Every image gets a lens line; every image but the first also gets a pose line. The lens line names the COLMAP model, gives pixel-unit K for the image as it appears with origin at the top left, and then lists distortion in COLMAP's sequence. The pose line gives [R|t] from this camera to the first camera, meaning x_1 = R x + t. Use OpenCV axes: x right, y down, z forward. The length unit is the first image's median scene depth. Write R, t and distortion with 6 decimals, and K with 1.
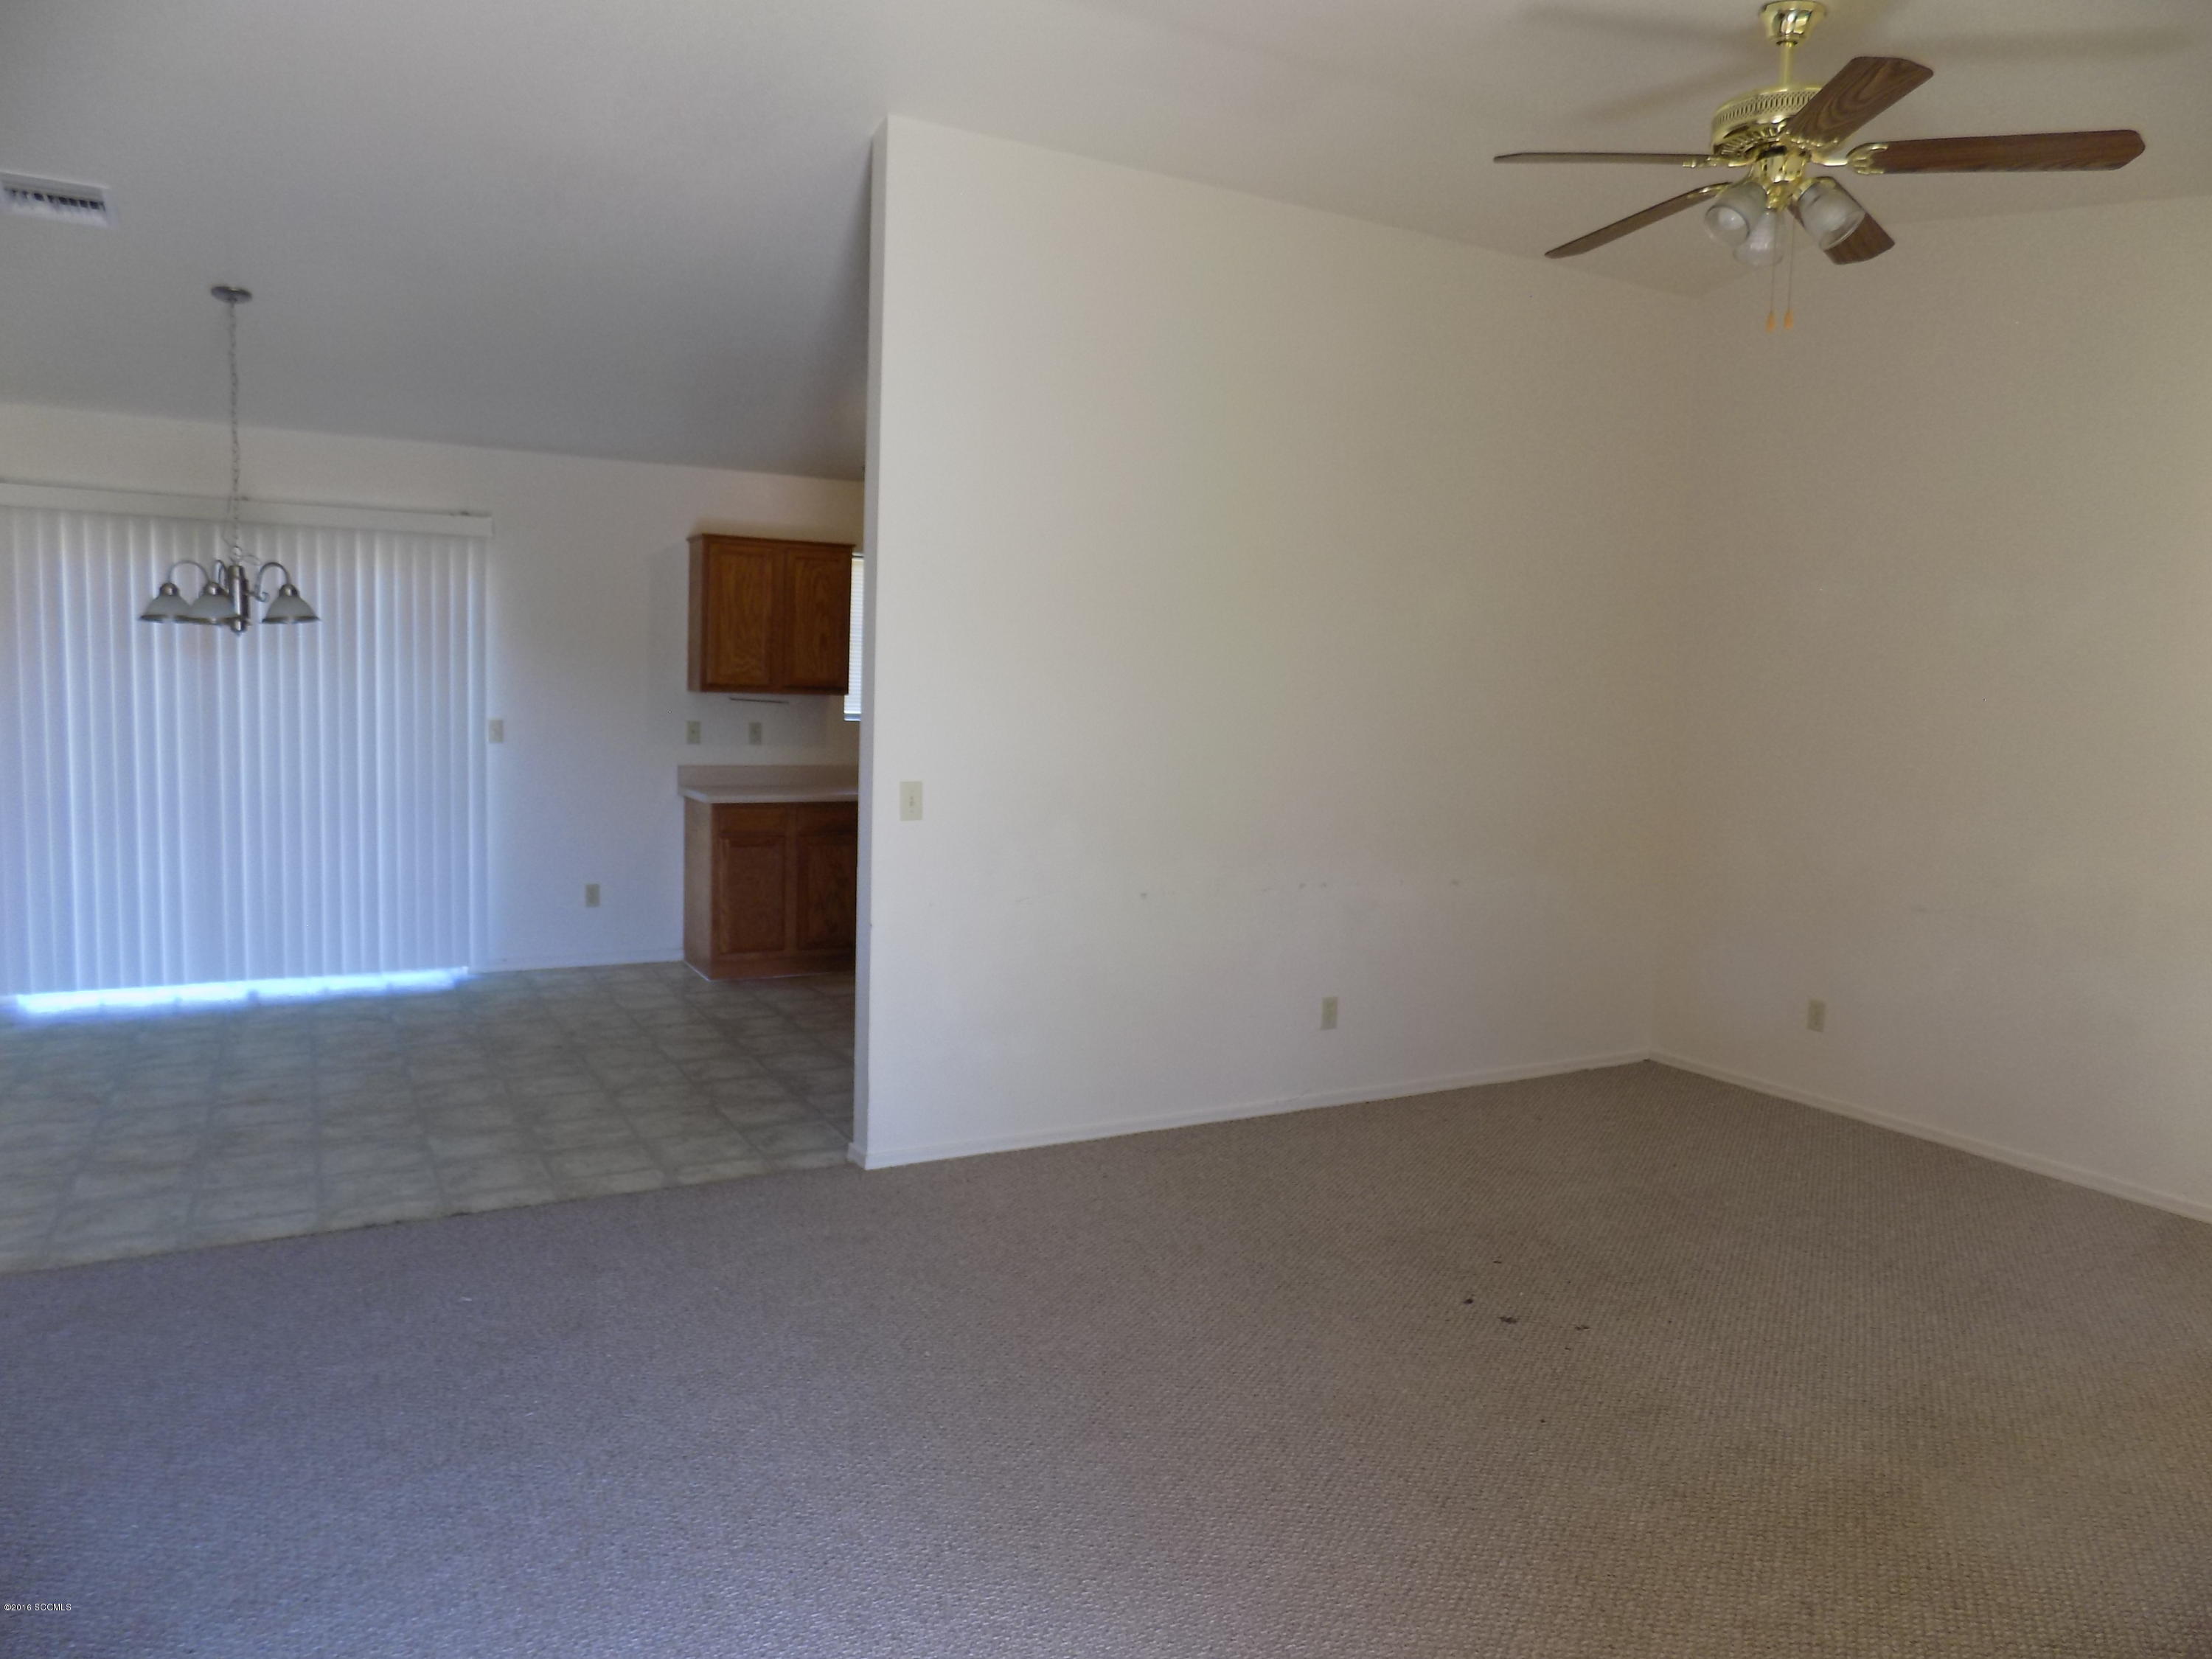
lens RADIAL K [[1488.5, 0, 1109.6], [0, 1488.5, 817.7], [0, 0, 1]] dist [-0.072915, 0.068577]
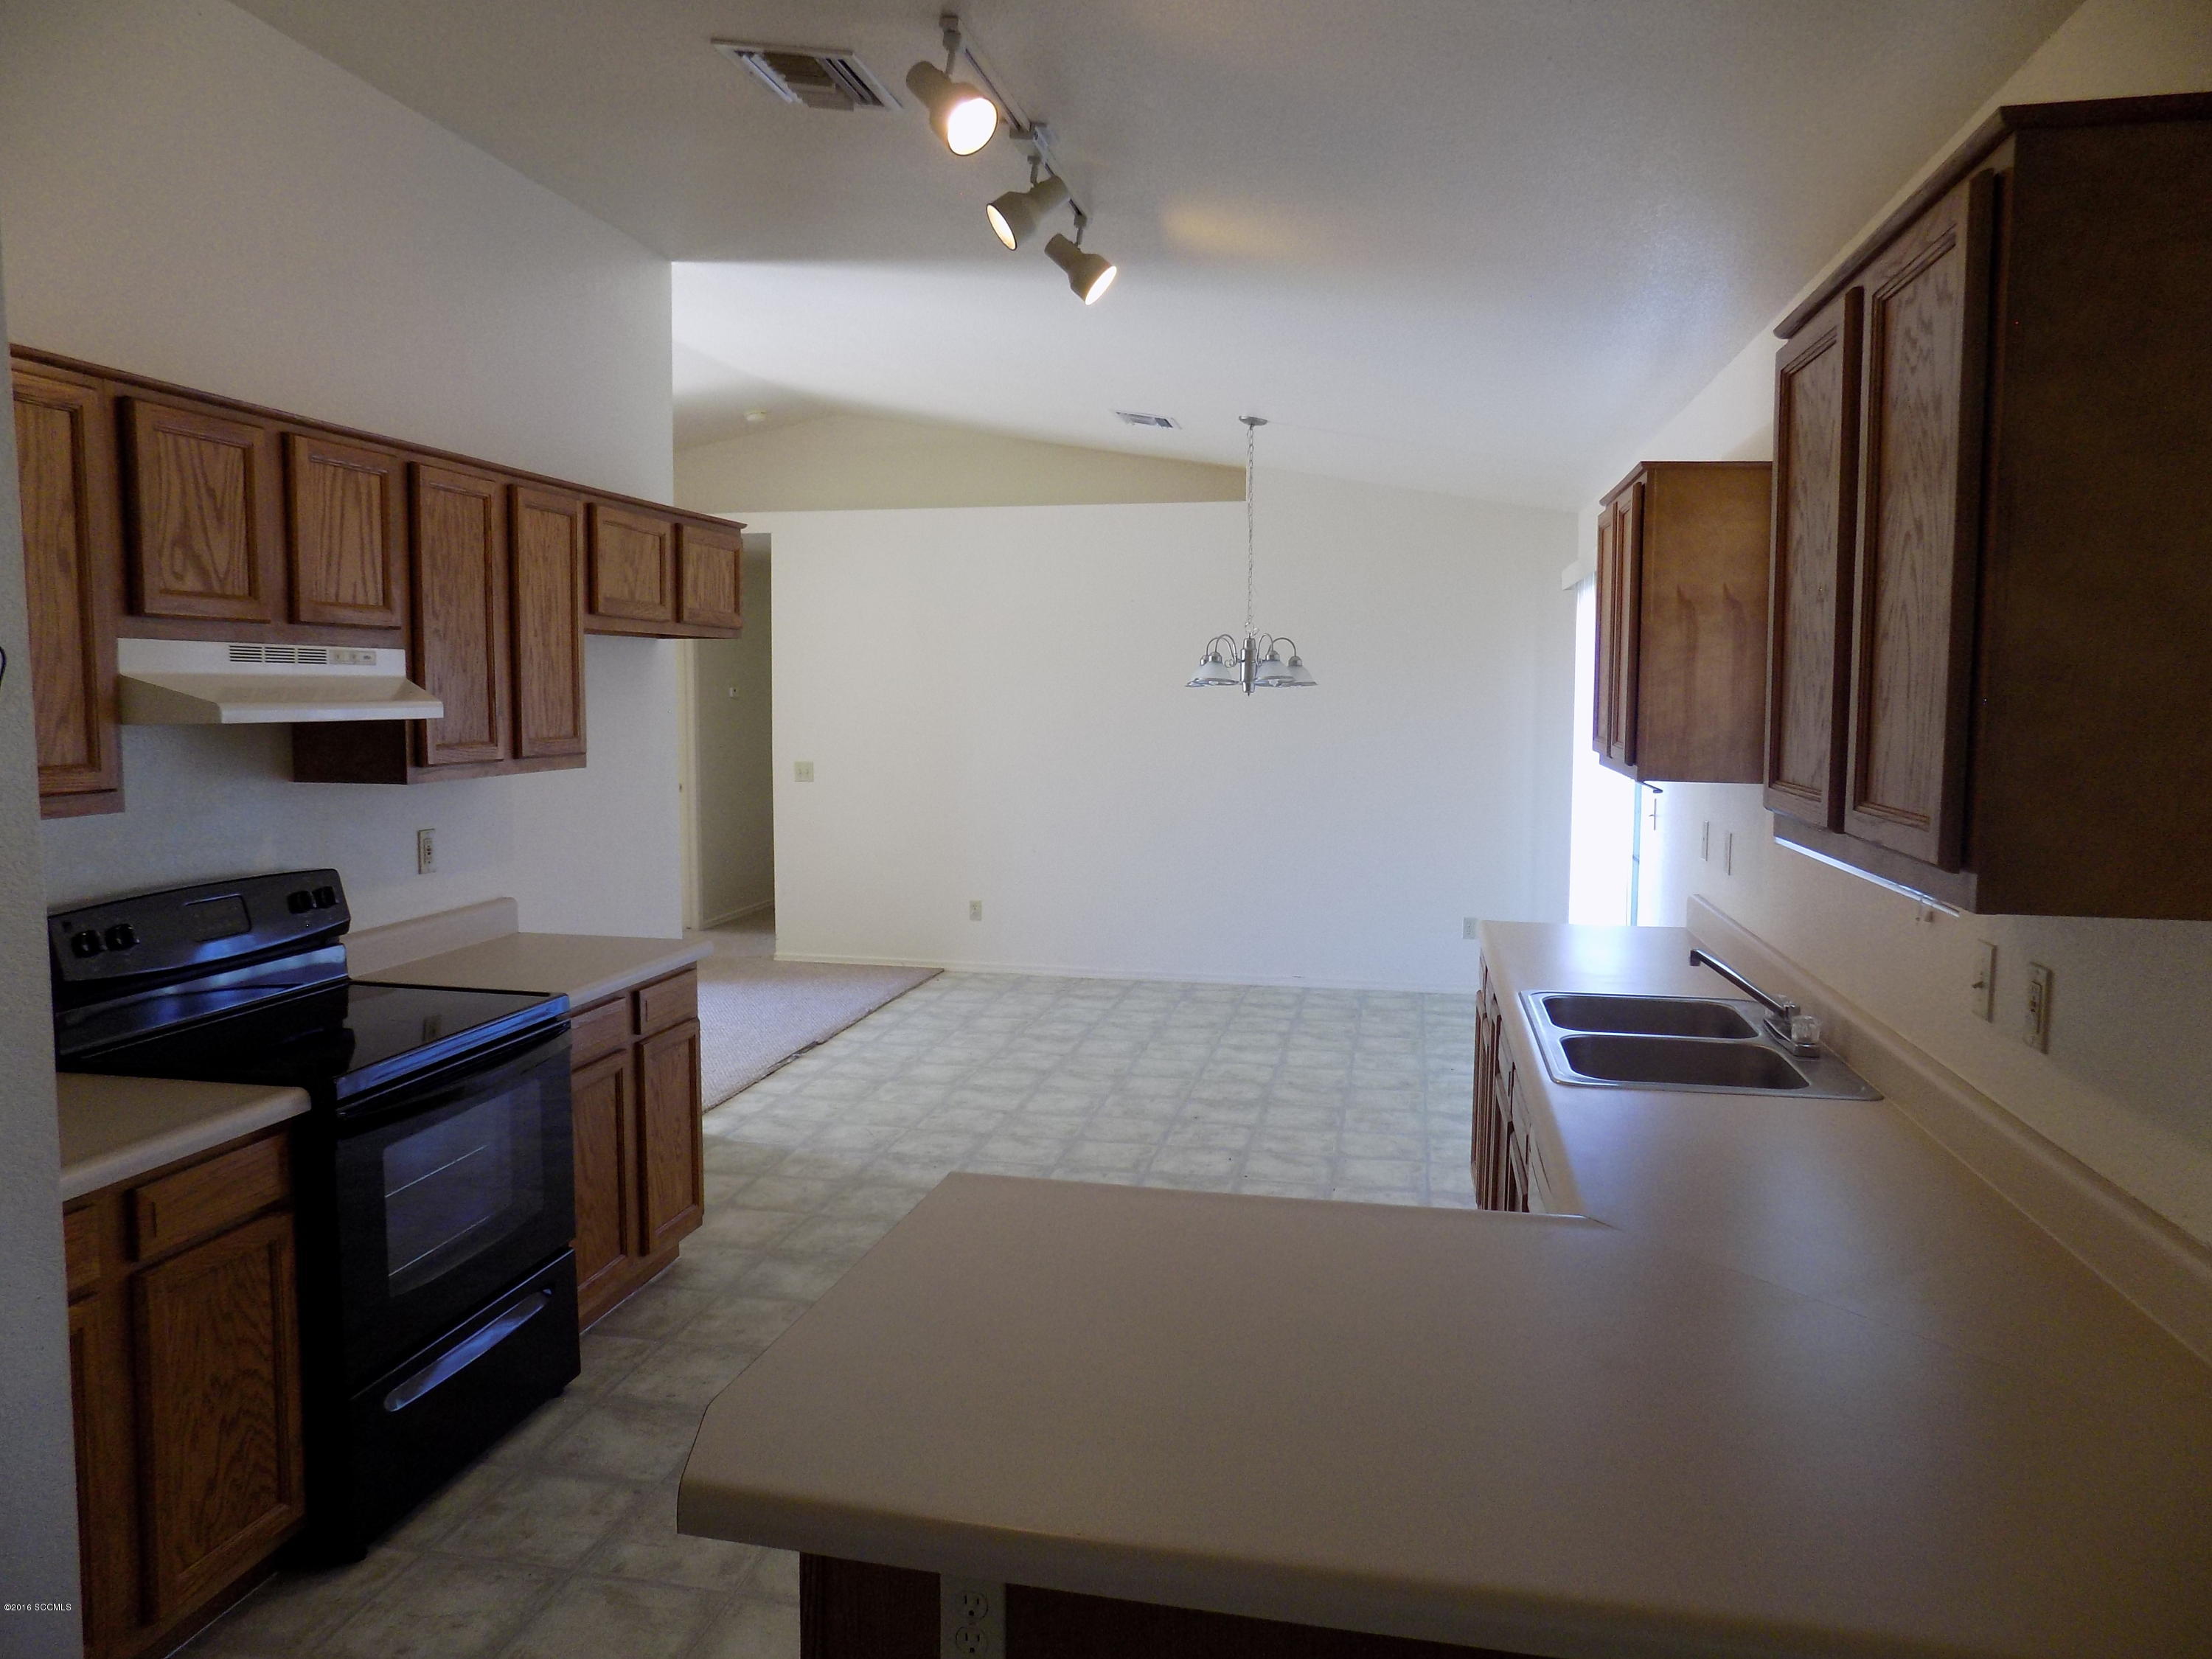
lens RADIAL K [[1488.5, 0, 1109.6], [0, 1488.5, 817.7], [0, 0, 1]] dist [-0.072915, 0.068577]
pose [[-0.648581, 0.030668, -0.760528, 0.314282], [-0.096057, 0.987901, 0.121754, -0.120187], [0.755060, 0.152021, -0.637788, 1.261128]]
